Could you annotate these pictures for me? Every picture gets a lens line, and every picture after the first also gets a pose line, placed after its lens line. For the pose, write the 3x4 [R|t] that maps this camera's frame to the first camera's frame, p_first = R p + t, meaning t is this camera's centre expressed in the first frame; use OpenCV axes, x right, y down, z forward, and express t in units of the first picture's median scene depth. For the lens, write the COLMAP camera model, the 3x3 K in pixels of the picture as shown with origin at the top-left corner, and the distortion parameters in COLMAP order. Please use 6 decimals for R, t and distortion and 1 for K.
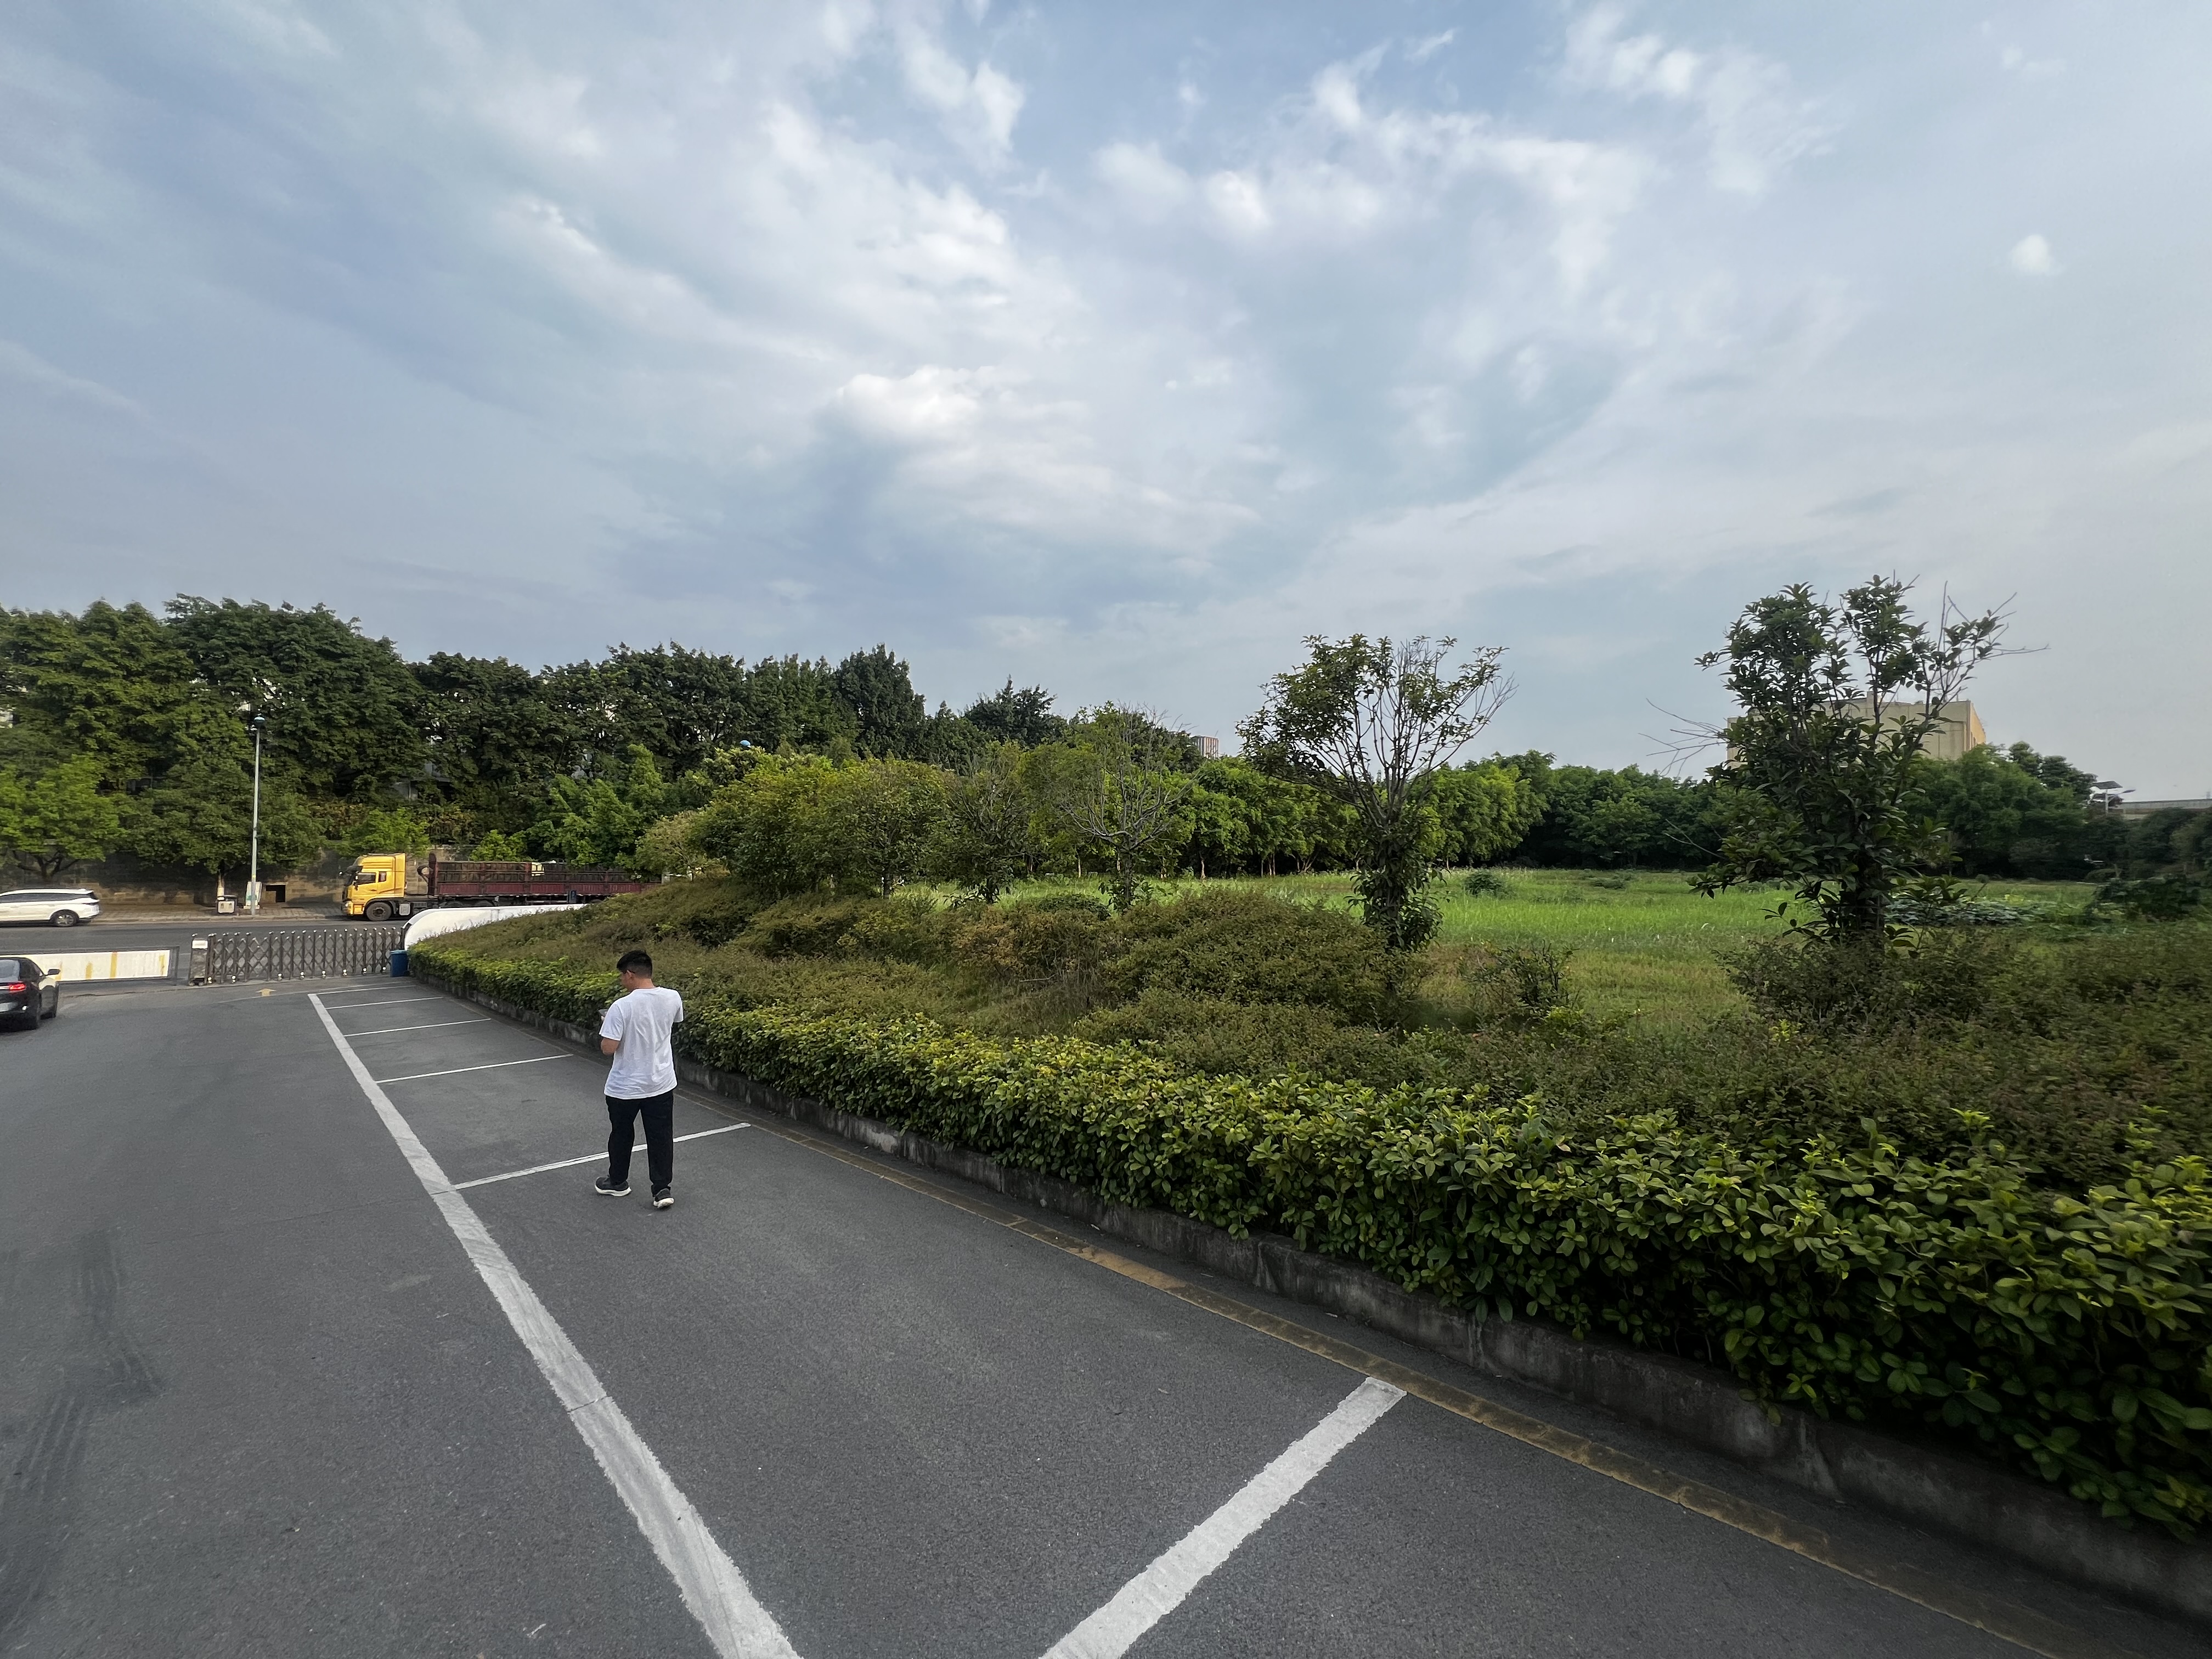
lens RADIAL K [[889.9, 0, 1099.8], [0, 889.9, 829.7], [0, 0, 1]] dist [-0.004474, 0.001055]
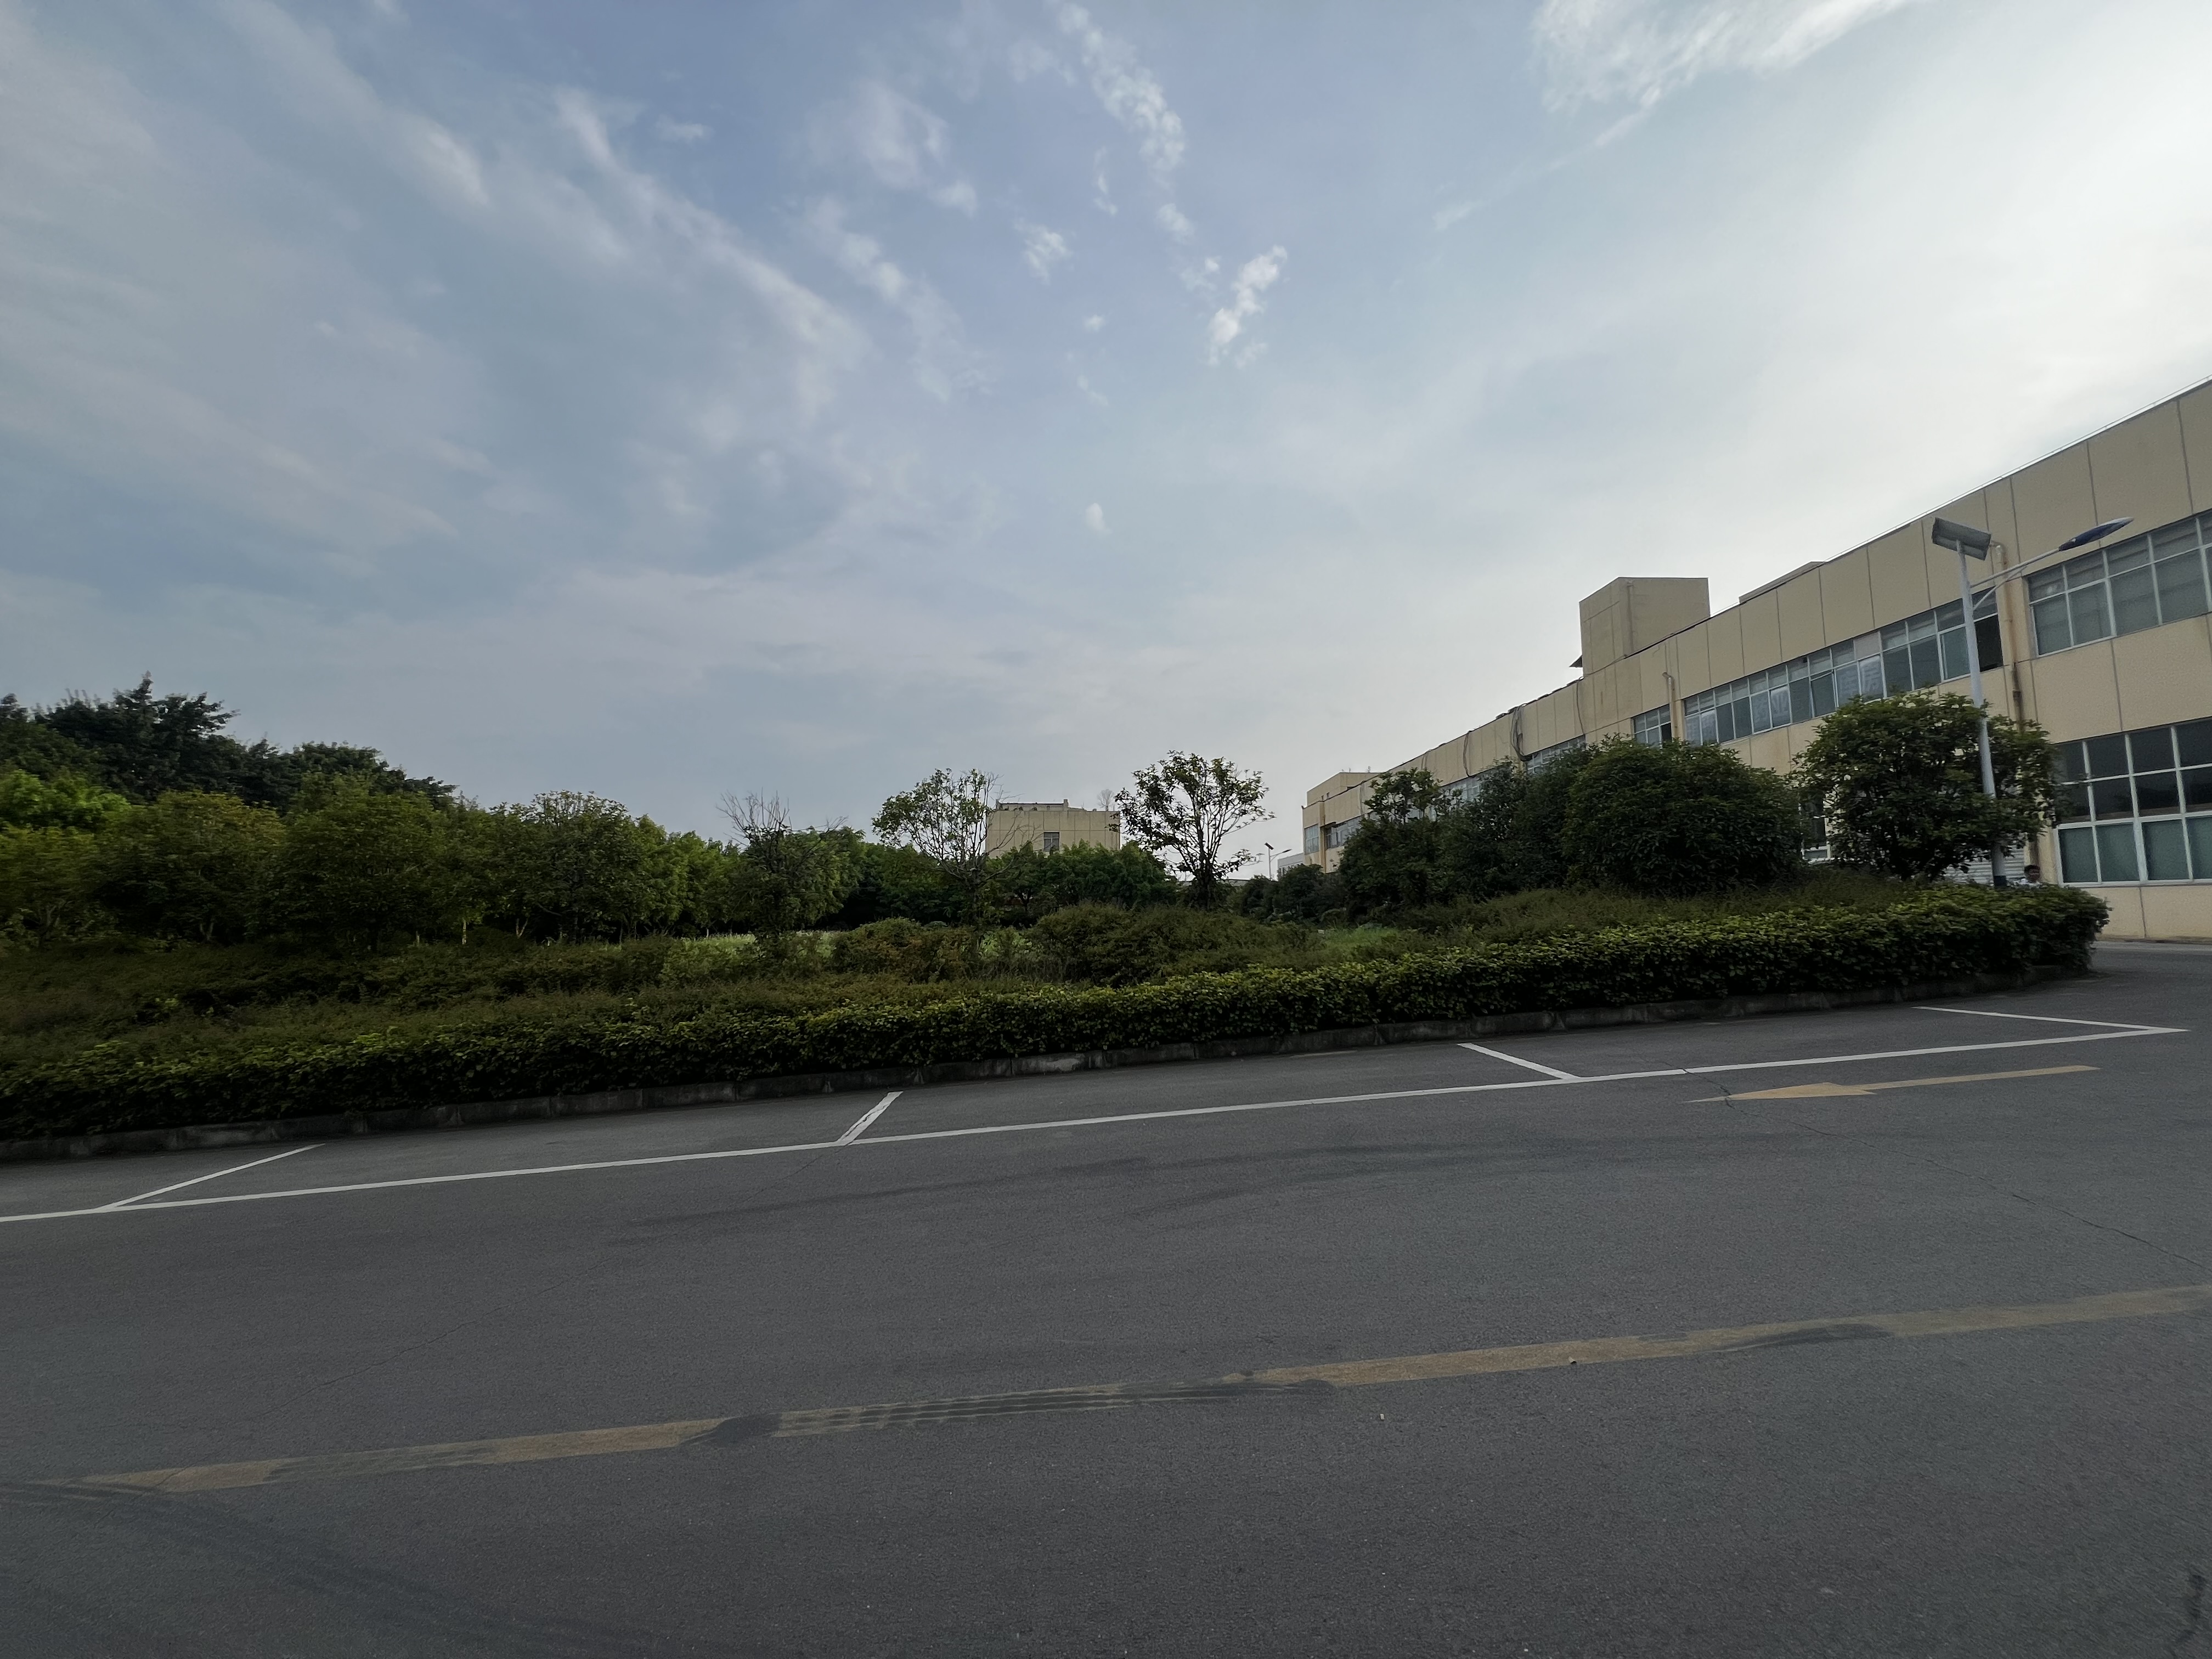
lens RADIAL K [[889.9, 0, 1105.9], [0, 889.9, 828.9], [0, 0, 1]] dist [-0.004474, 0.001055]
pose [[0.680519, 0.058404, 0.730399, -0.950047], [0.002904, 0.996596, -0.082395, 0.062926], [-0.732724, 0.058193, 0.678033, -0.048233]]
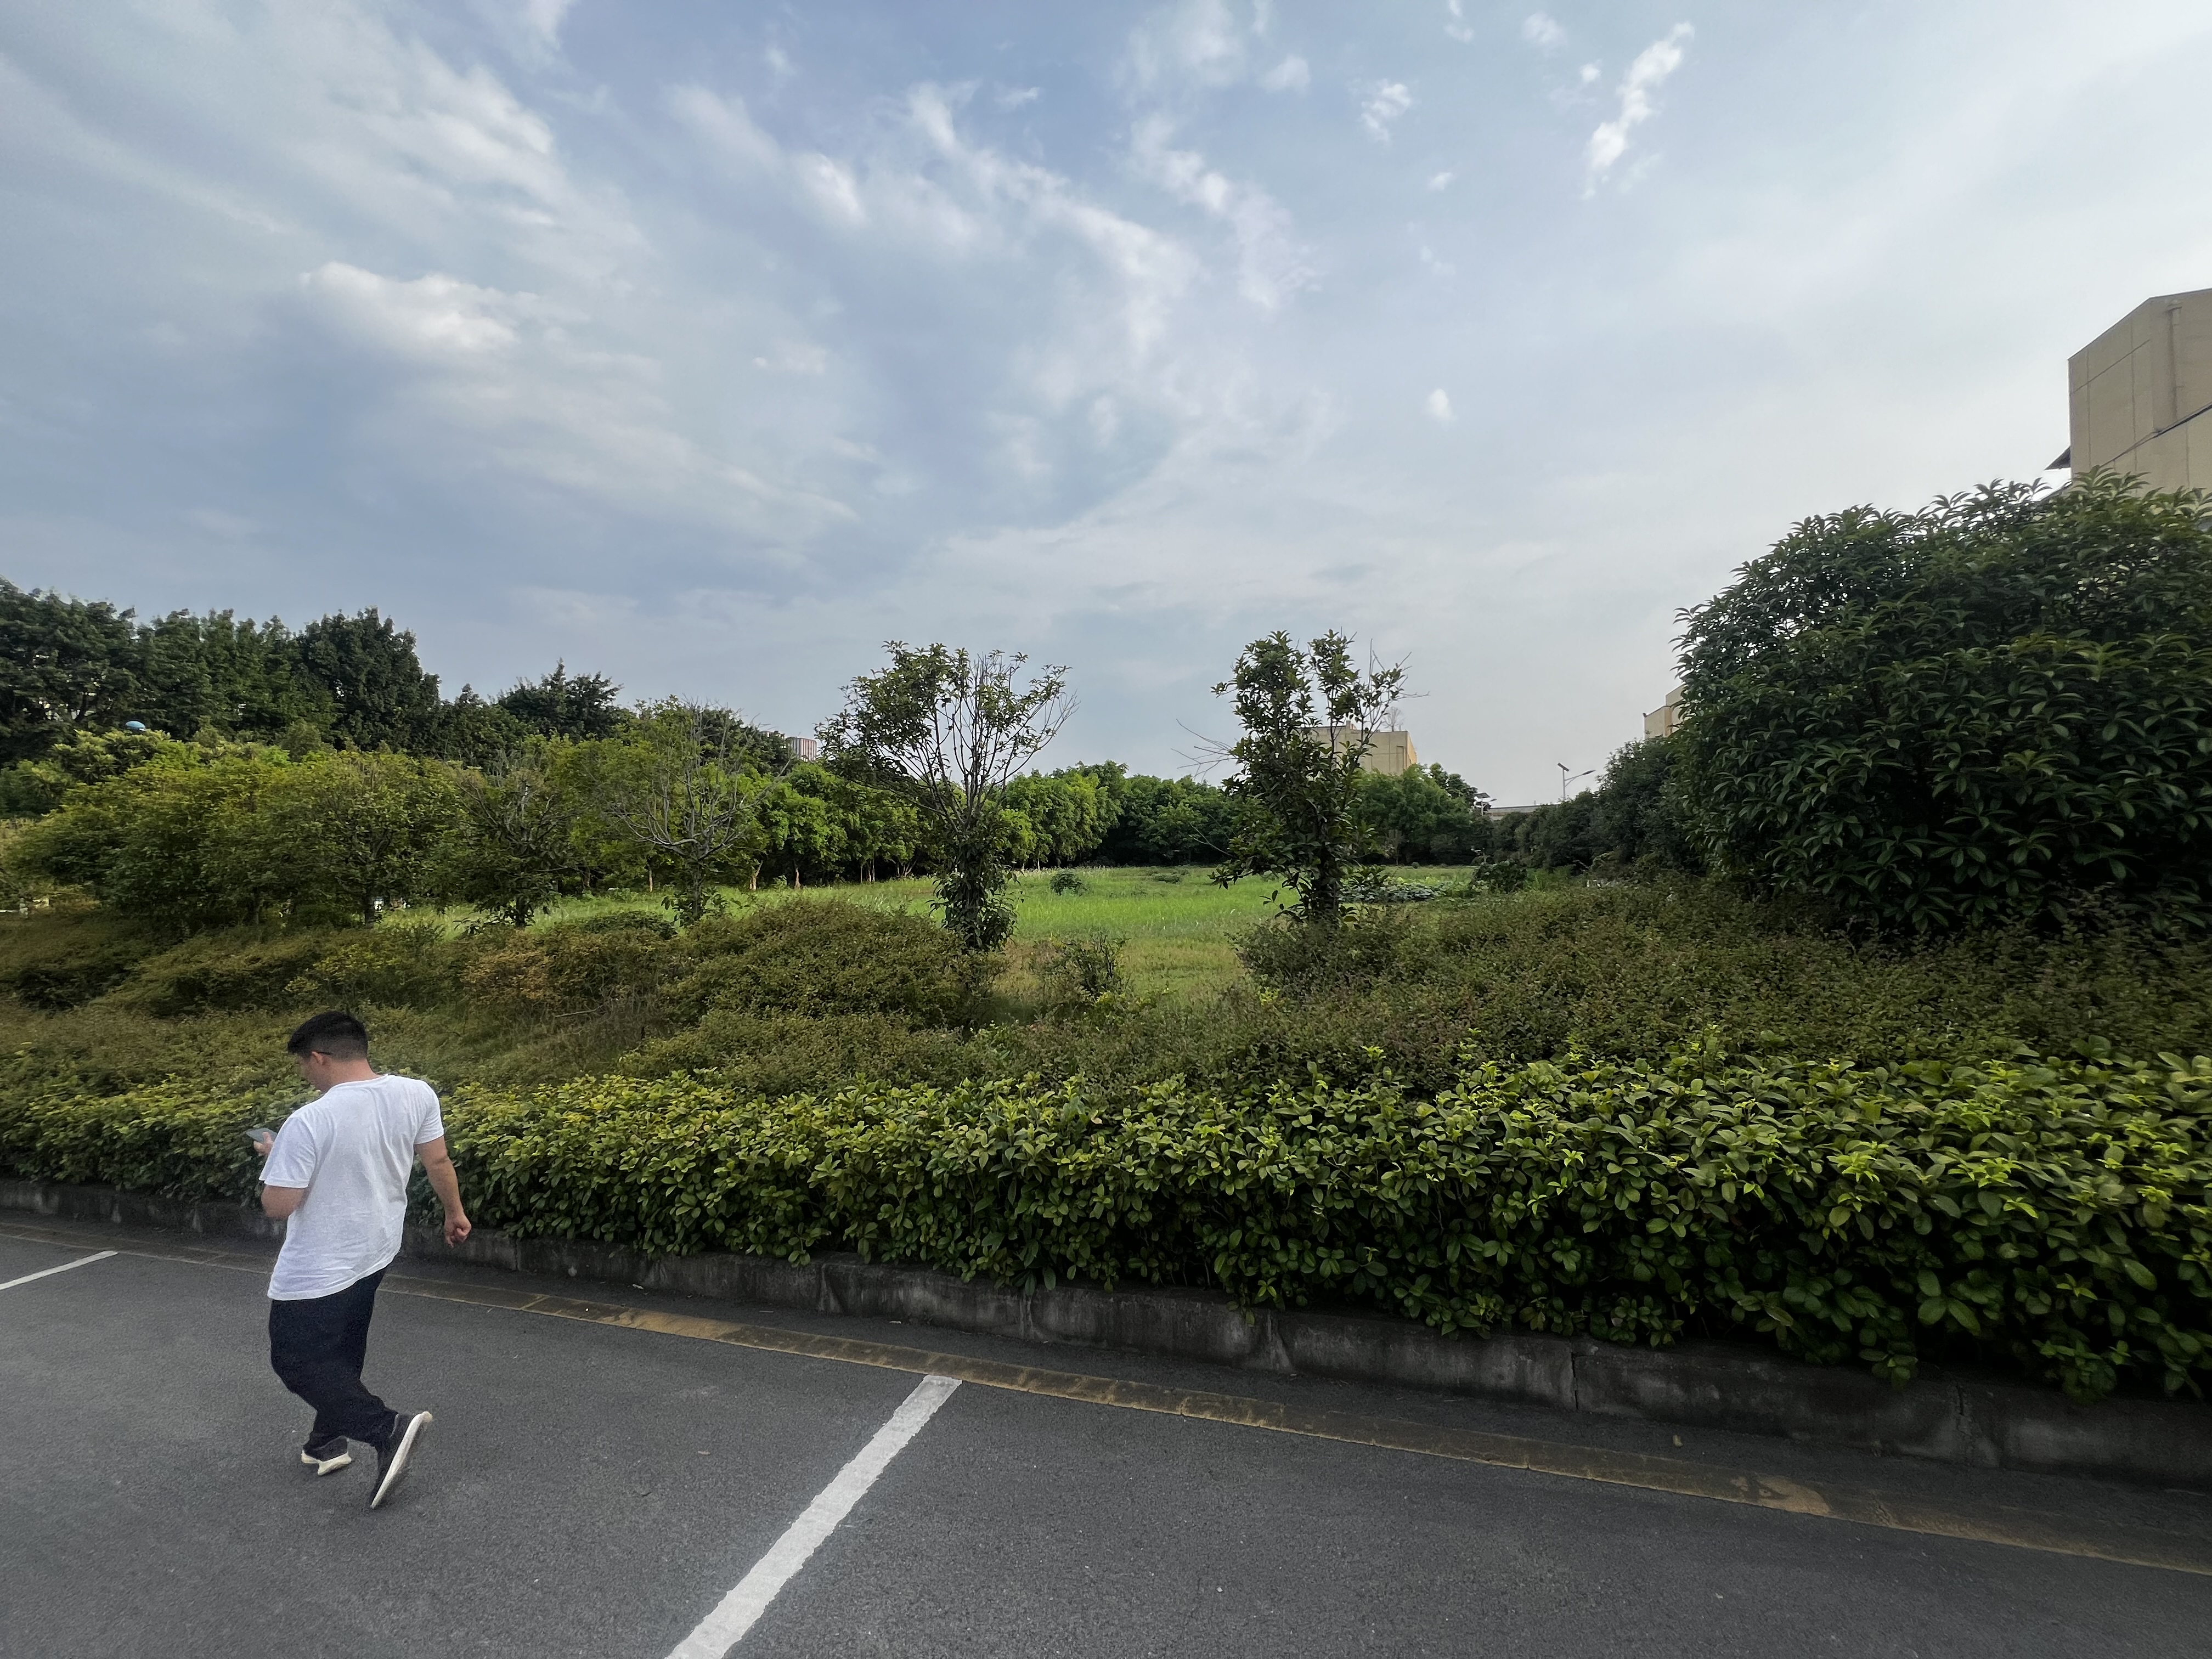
lens RADIAL K [[889.9, 0, 1108.0], [0, 889.9, 829.1], [0, 0, 1]] dist [-0.004474, 0.001055]
pose [[0.901104, -0.009181, 0.433507, 0.020609], [0.011800, 0.999925, -0.003349, -0.000781], [-0.433443, 0.008133, 0.901144, -0.003241]]
